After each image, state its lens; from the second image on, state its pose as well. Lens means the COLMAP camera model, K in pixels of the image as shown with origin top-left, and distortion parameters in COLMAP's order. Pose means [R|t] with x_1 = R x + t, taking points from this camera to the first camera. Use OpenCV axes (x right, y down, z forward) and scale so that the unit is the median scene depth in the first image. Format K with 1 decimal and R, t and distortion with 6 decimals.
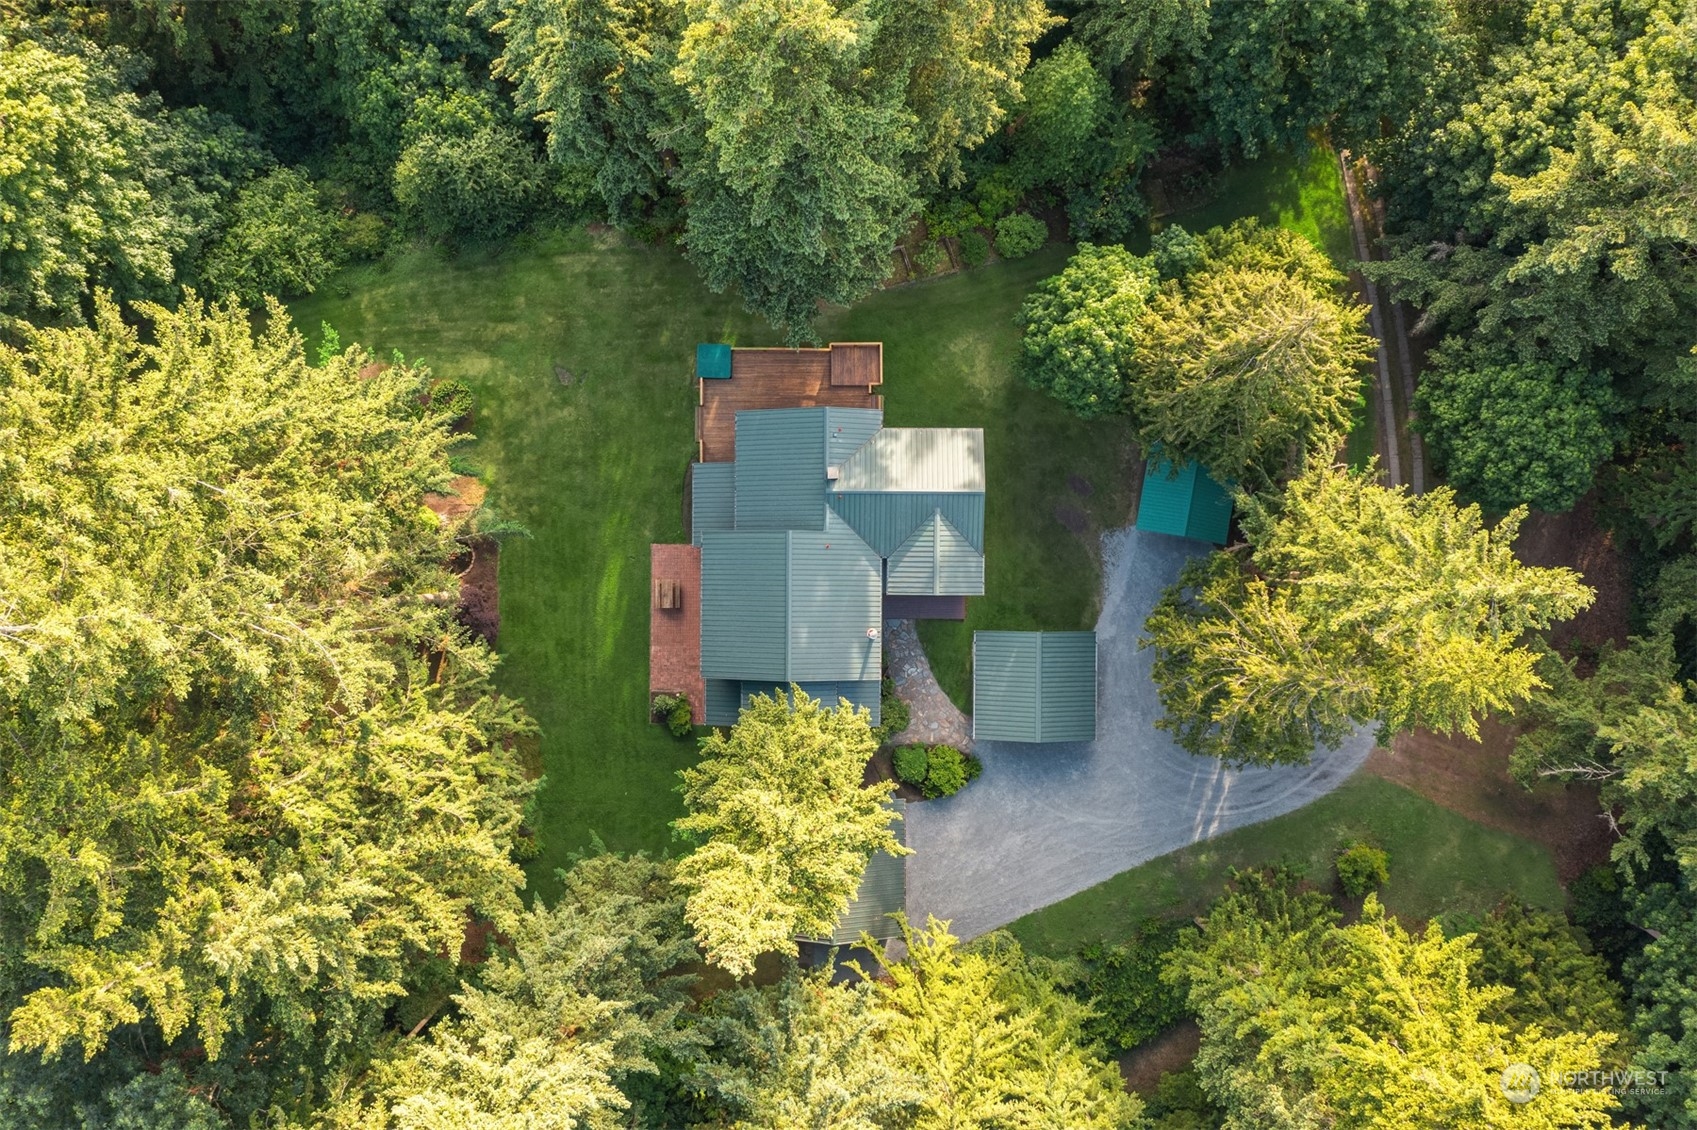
lens RADIAL K [[1397.7, 0, 858.6], [0, 1397.7, 569.2], [0, 0, 1]] dist [0.007420, 0.004606]
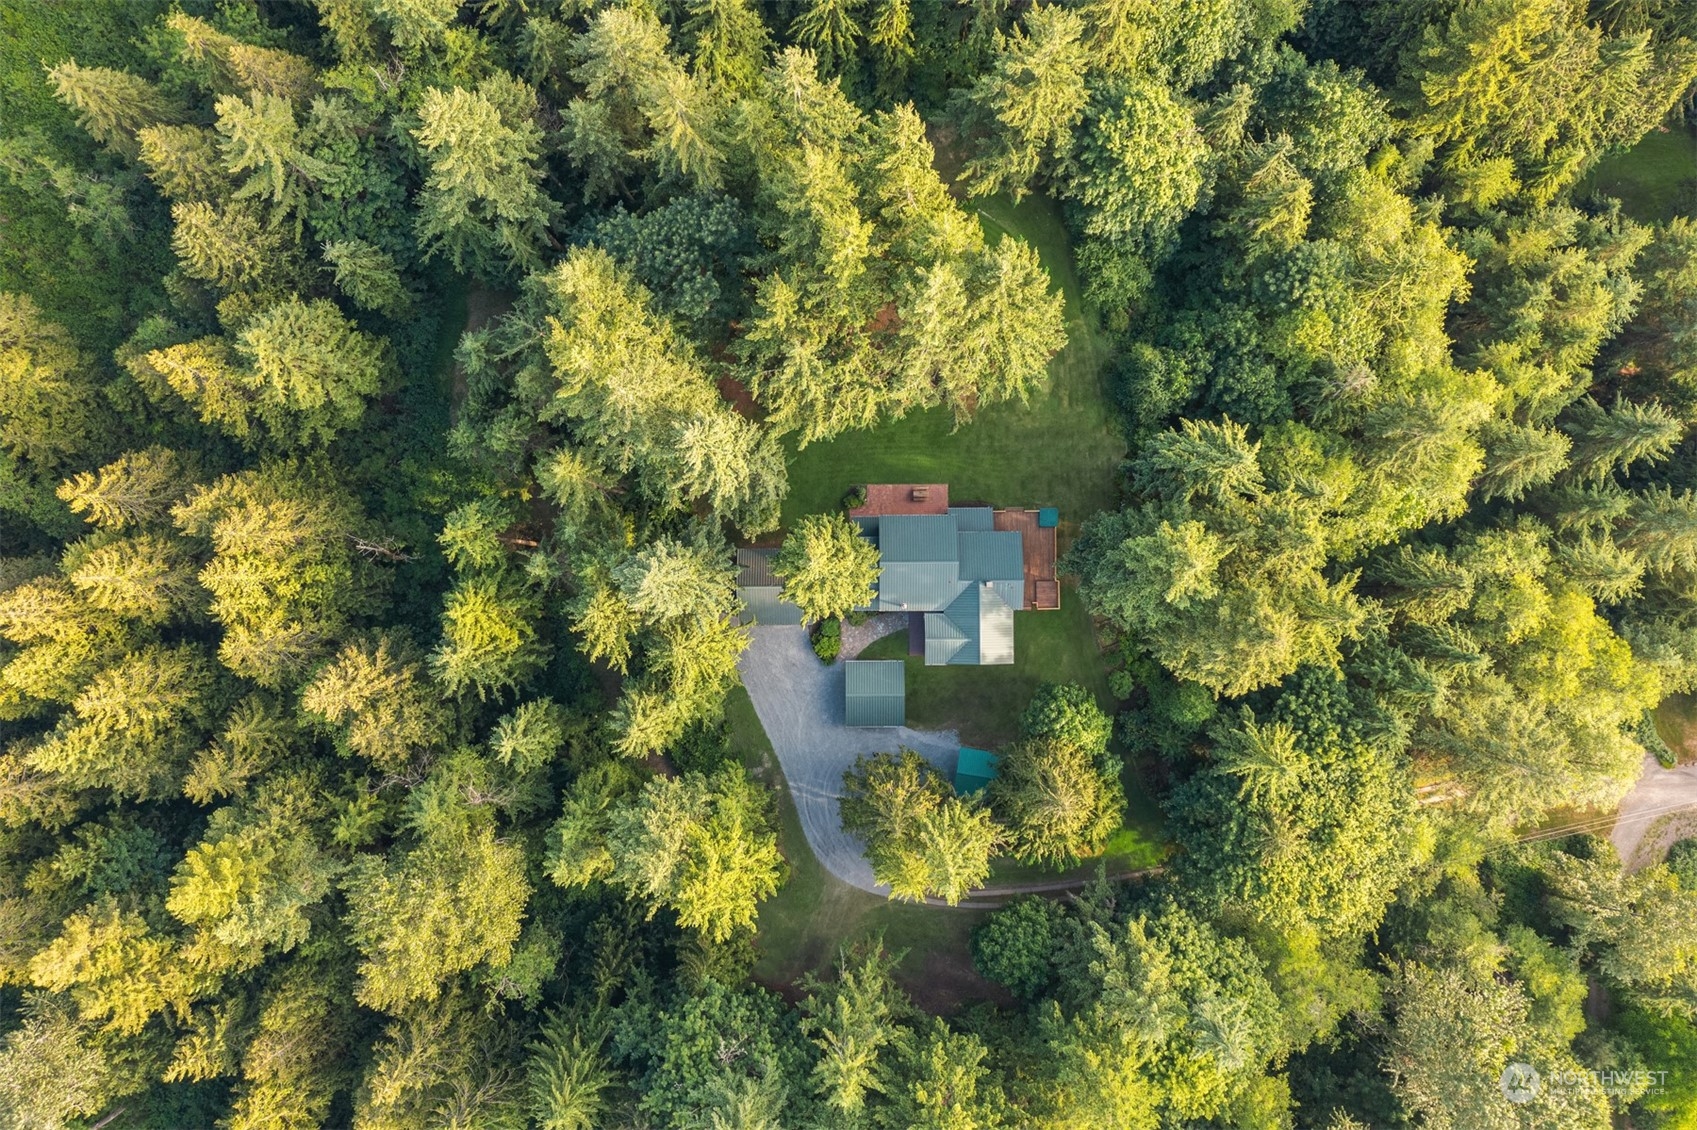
lens RADIAL K [[1397.7, 0, 852.9], [0, 1397.7, 552.7], [0, 0, 1]] dist [0.007420, 0.004606]
pose [[0.012887, 0.999816, -0.014224, -0.037138], [-0.999823, 0.013080, 0.013512, 0.090726], [0.013695, 0.014047, 0.999808, -0.911176]]
